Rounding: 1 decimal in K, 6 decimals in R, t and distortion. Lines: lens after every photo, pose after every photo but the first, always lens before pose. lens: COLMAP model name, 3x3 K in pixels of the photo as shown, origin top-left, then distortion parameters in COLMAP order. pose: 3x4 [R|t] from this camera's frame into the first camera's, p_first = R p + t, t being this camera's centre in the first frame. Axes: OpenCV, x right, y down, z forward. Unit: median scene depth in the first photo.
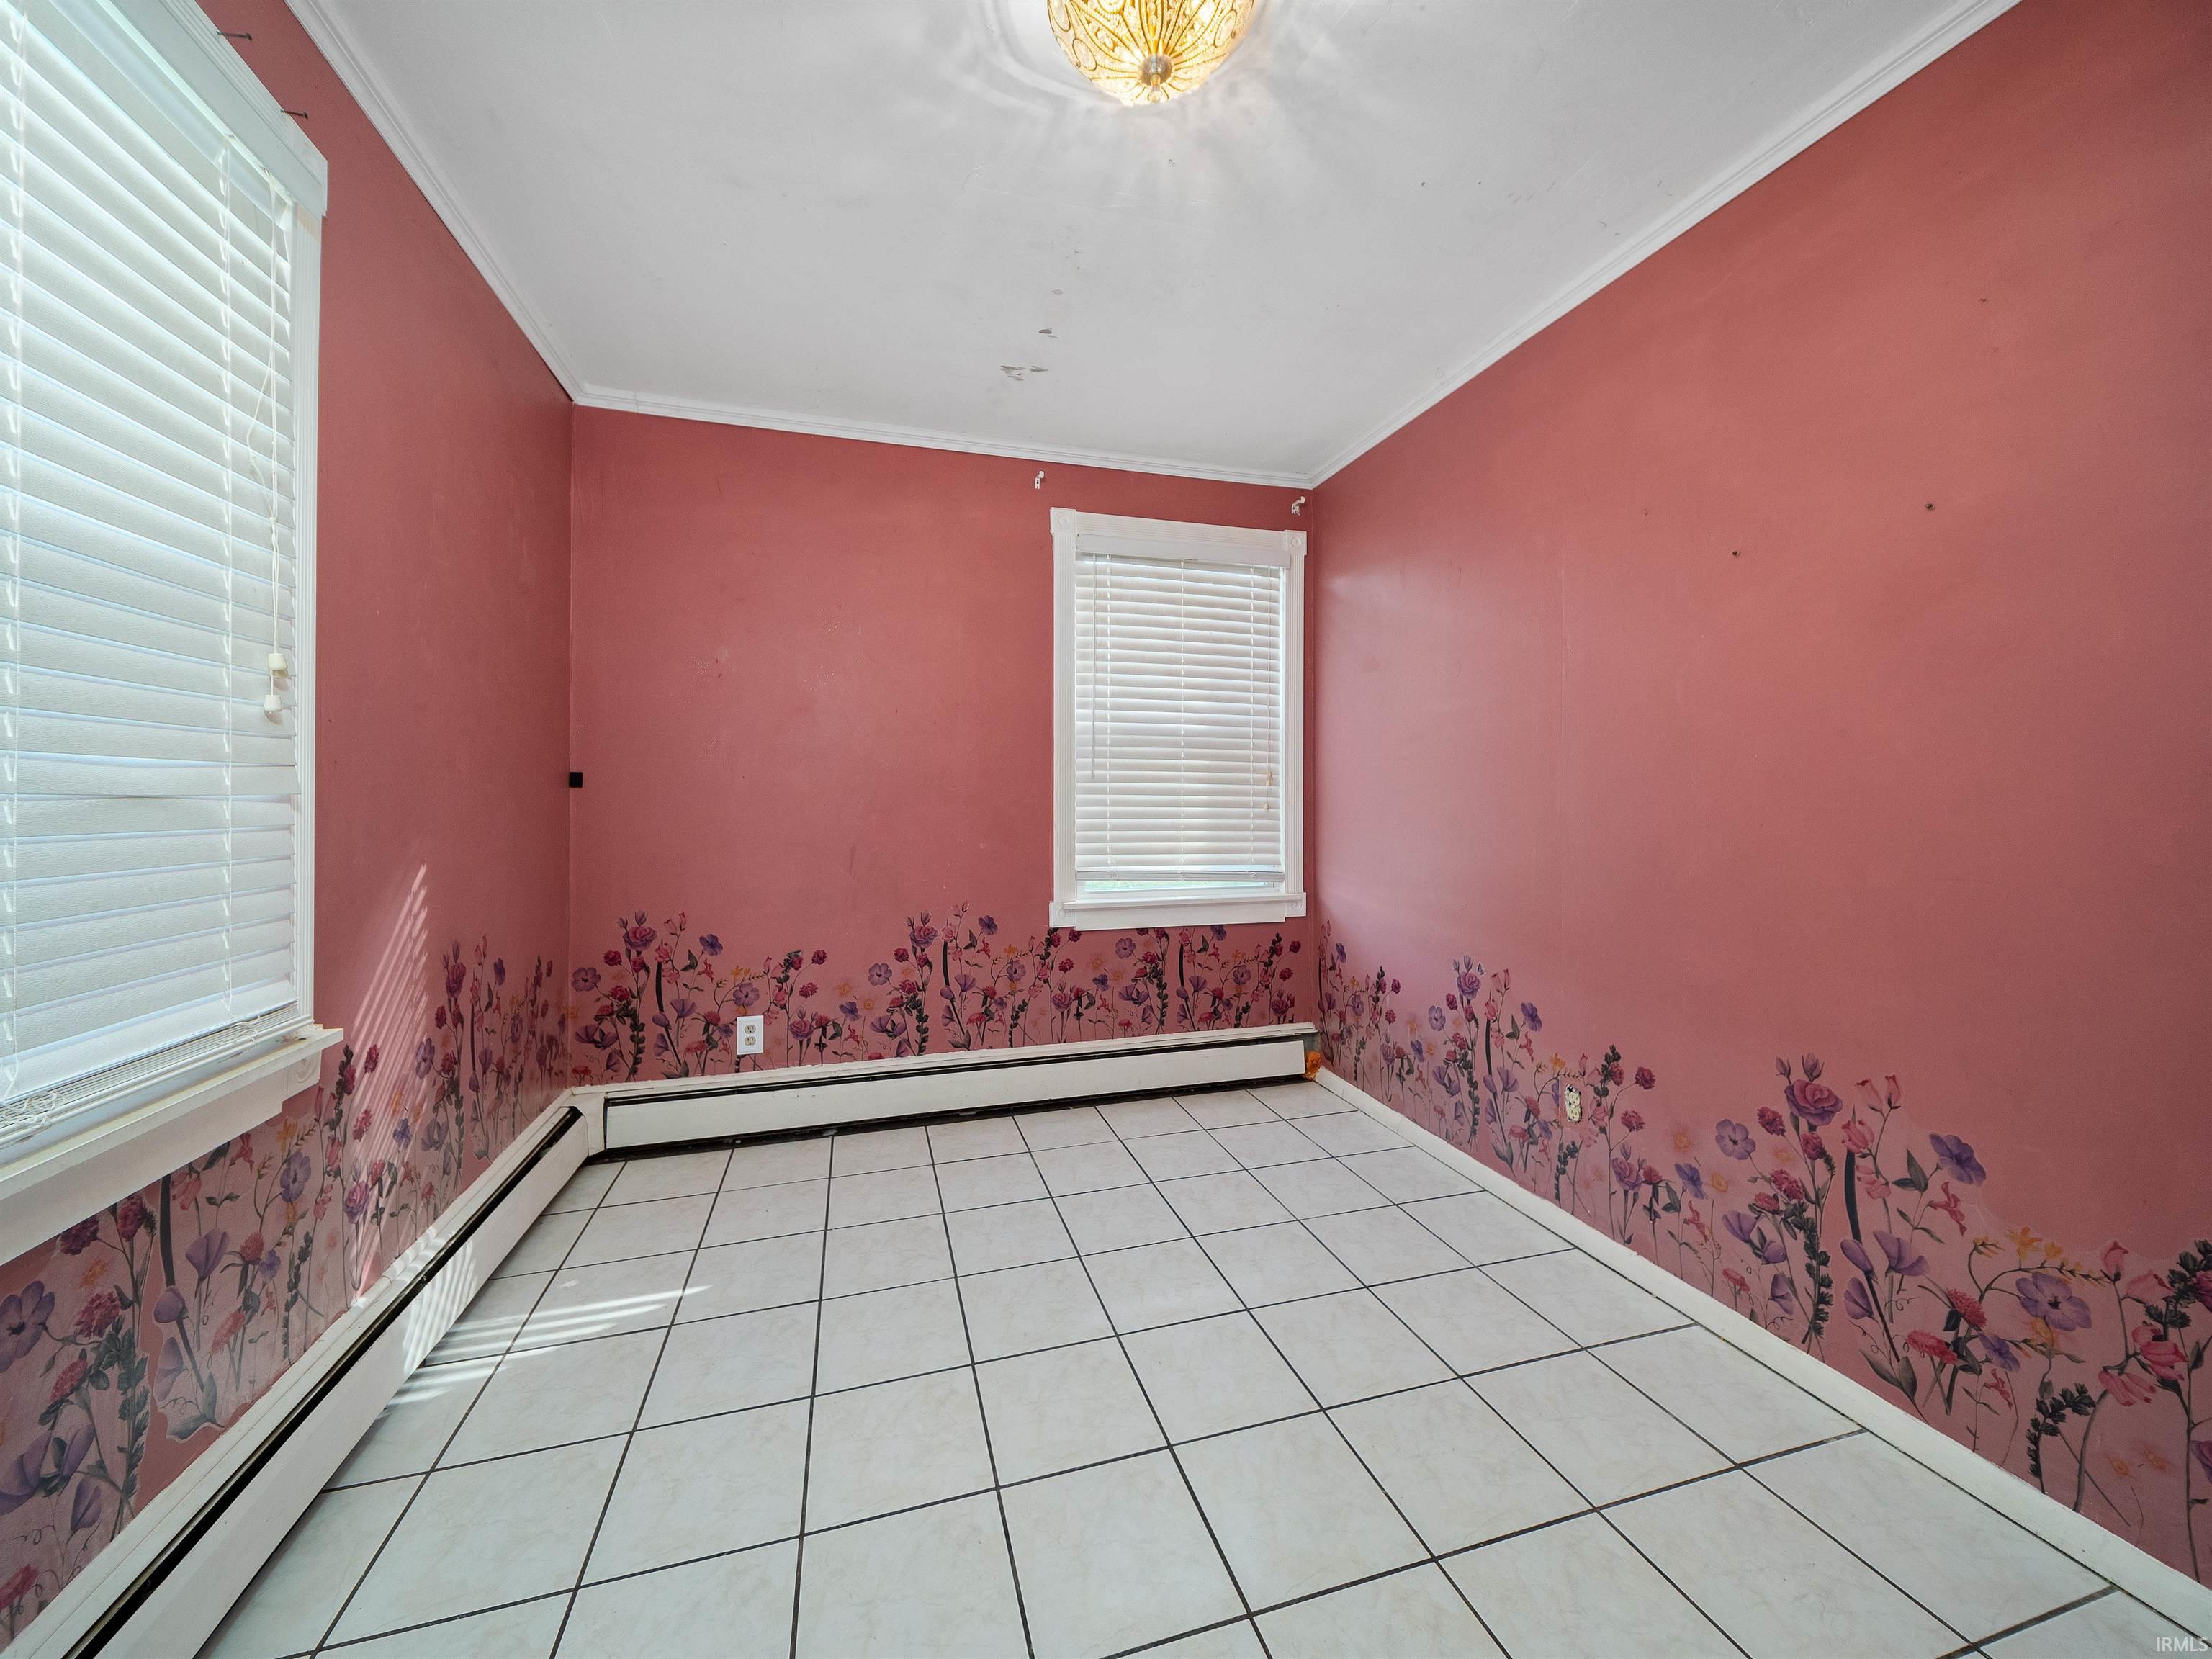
lens RADIAL K [[807.5, 0, 1111.8], [0, 807.5, 796.8], [0, 0, 1]] dist [0.019052, -0.004557]
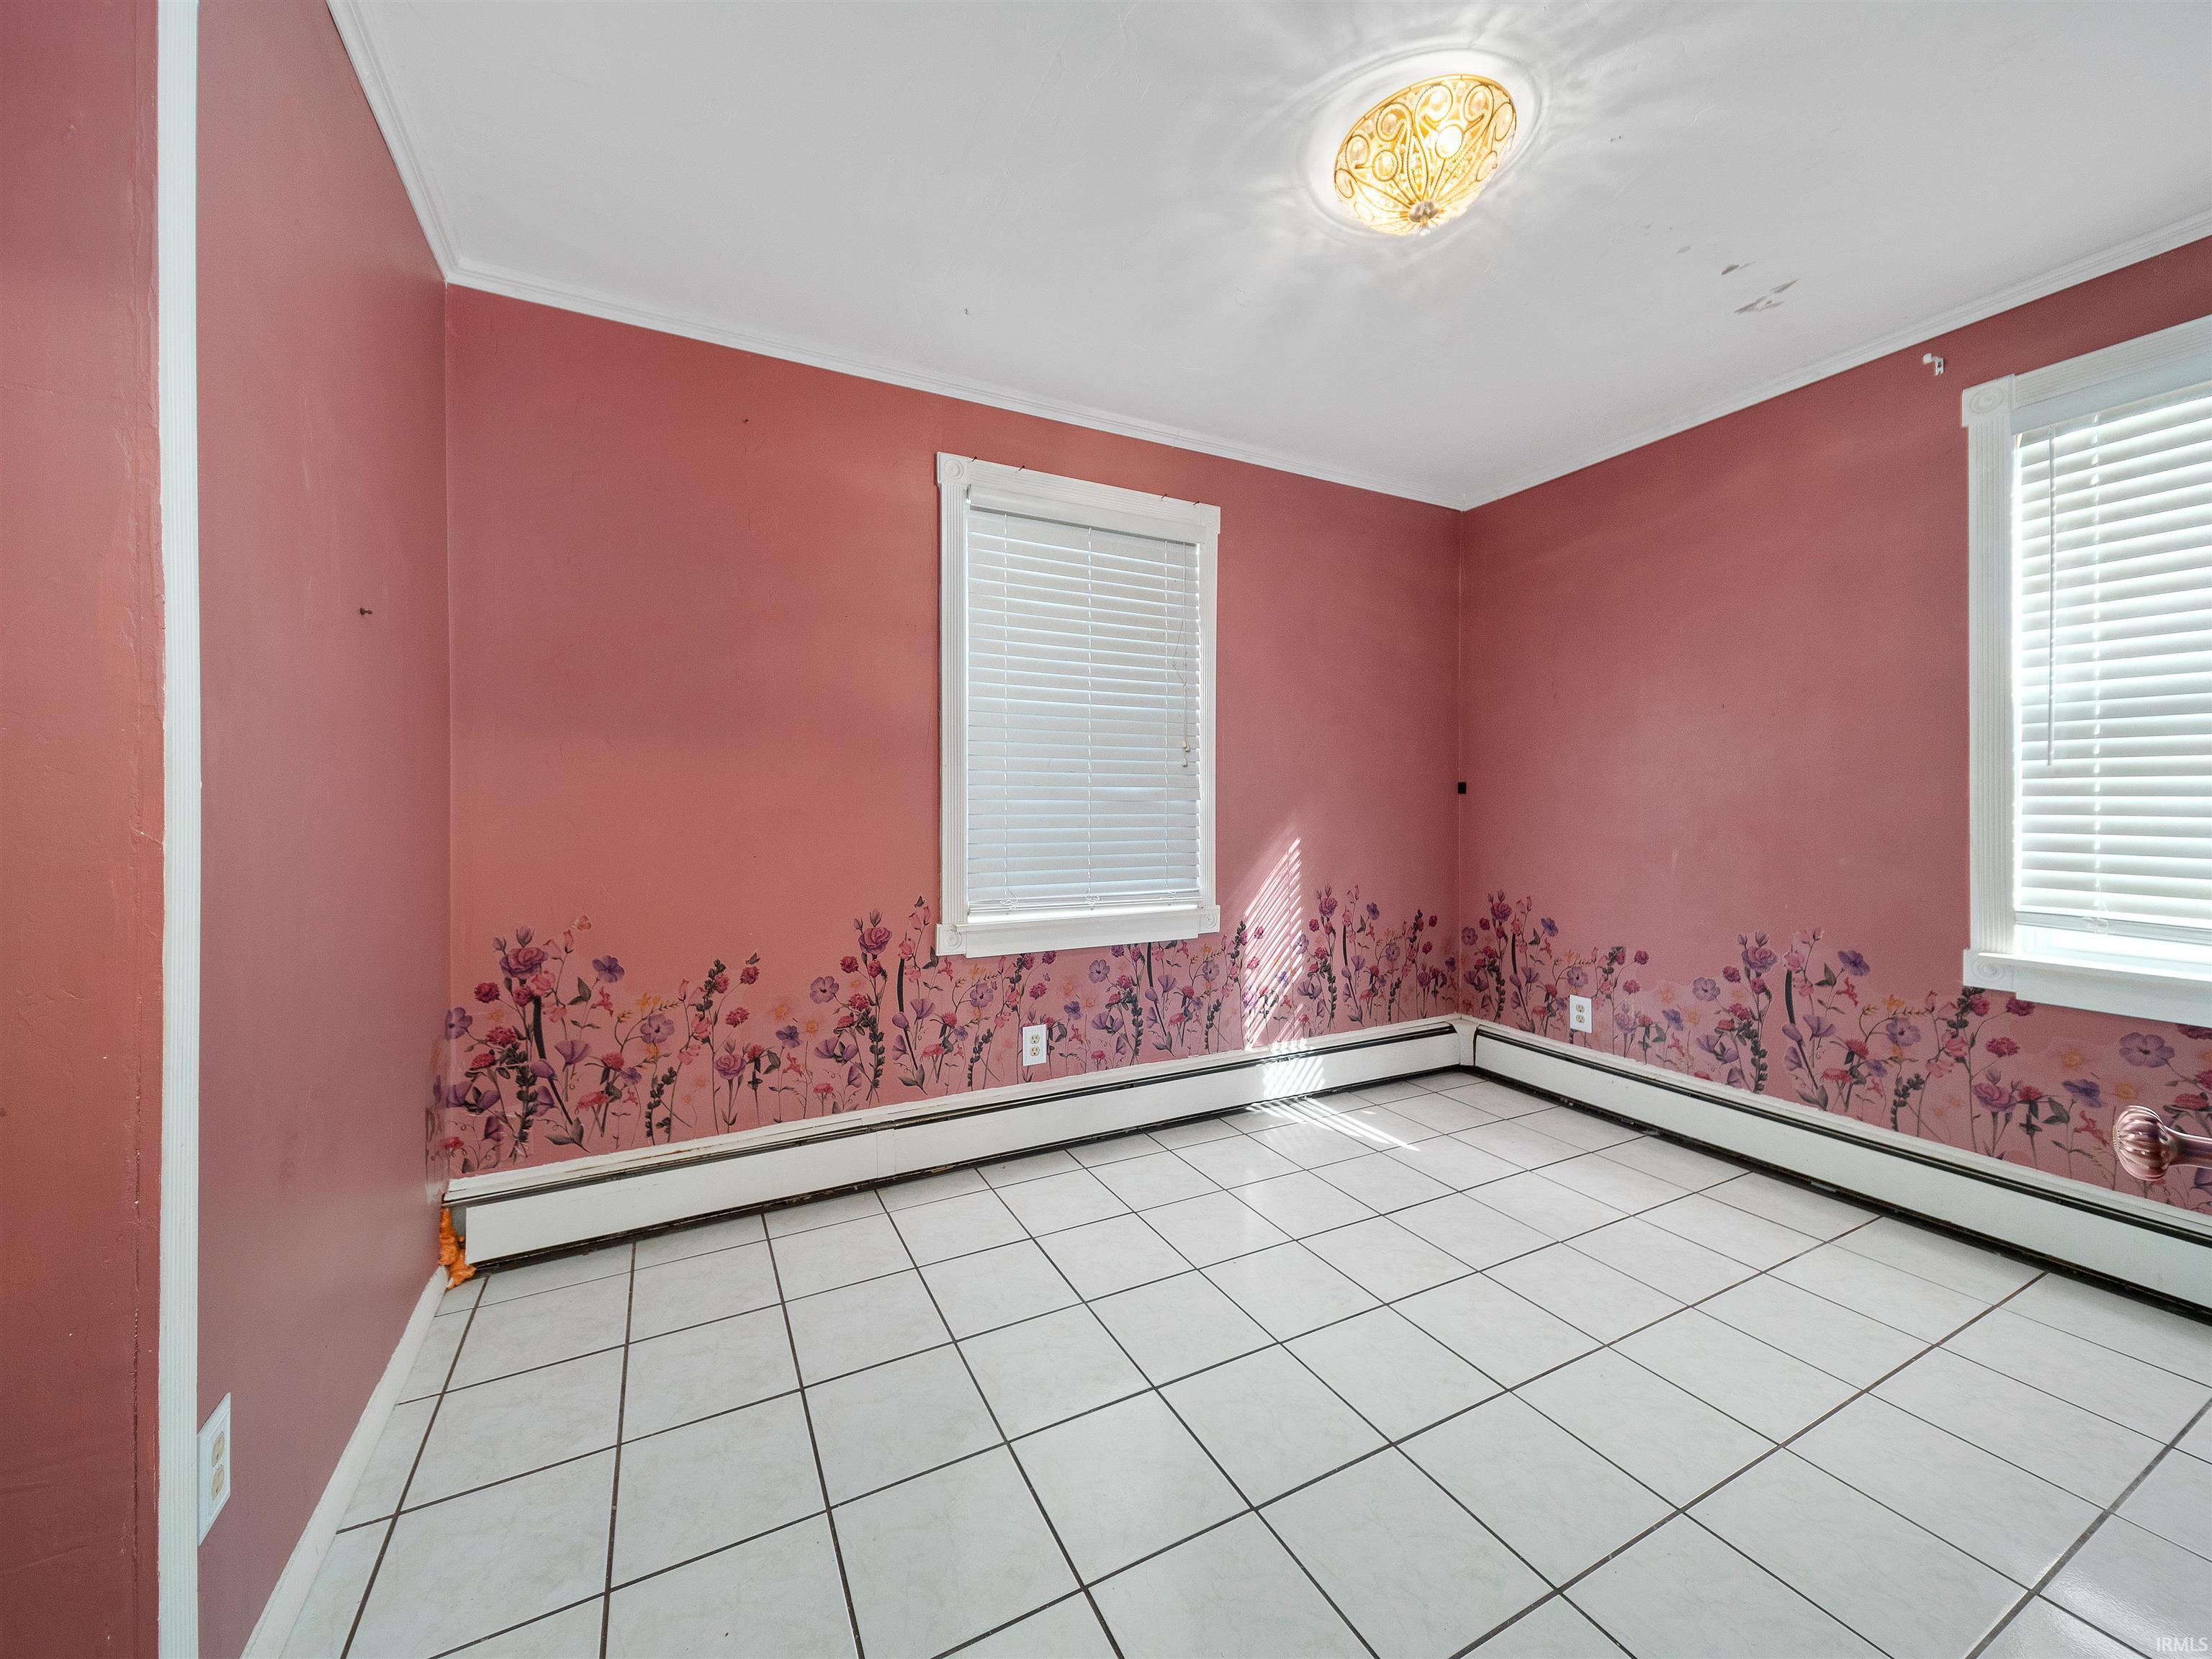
lens RADIAL K [[807.5, 0, 1087.4], [0, 807.5, 807.9], [0, 0, 1]] dist [0.019052, -0.004557]
pose [[0.197286, 0.009338, -0.980301, 0.527825], [-0.001191, 0.999956, 0.009286, 0.000874], [0.980345, -0.000664, 0.197289, 0.117370]]
